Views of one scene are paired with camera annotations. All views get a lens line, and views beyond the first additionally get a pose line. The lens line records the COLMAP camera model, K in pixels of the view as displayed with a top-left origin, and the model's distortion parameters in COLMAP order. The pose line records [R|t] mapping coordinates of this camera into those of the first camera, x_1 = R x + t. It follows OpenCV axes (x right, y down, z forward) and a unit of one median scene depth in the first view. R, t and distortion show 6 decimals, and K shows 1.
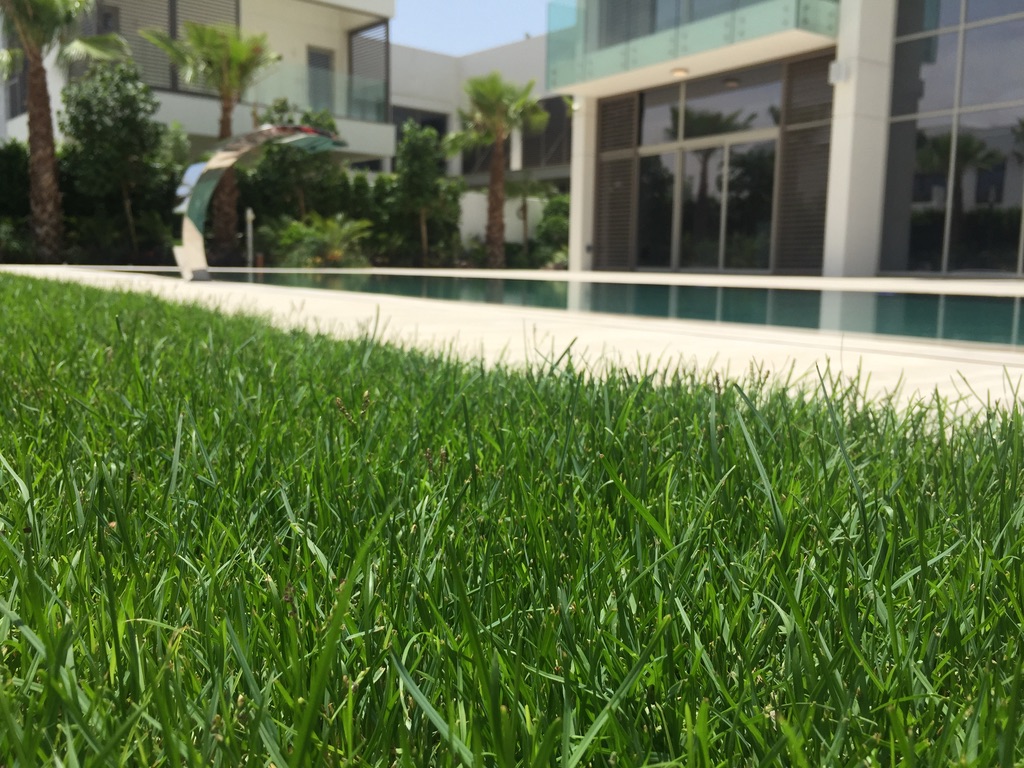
lens RADIAL K [[882.1, 0, 487.1], [0, 882.1, 387.3], [0, 0, 1]] dist [0.074828, -0.096109]
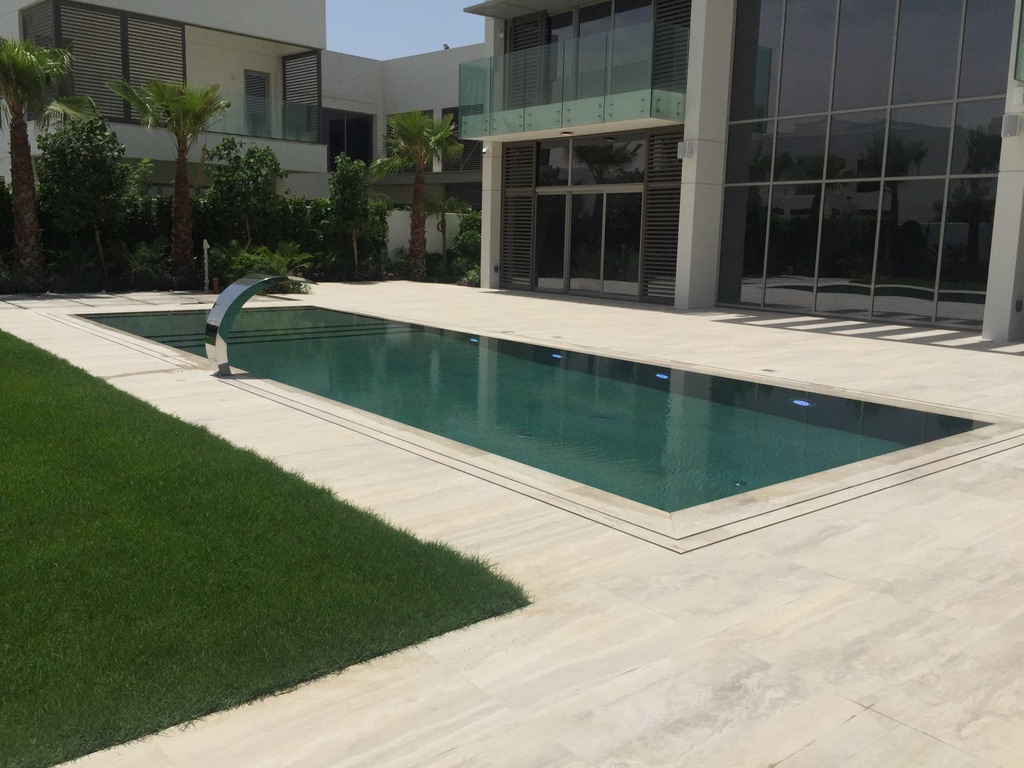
lens RADIAL K [[882.1, 0, 513.4], [0, 882.1, 380.7], [0, 0, 1]] dist [0.074828, -0.096109]
pose [[0.993391, -0.005559, 0.114646, 0.000140], [0.001489, 0.999367, 0.035556, -0.048489], [-0.114771, -0.035150, 0.992770, -0.189400]]
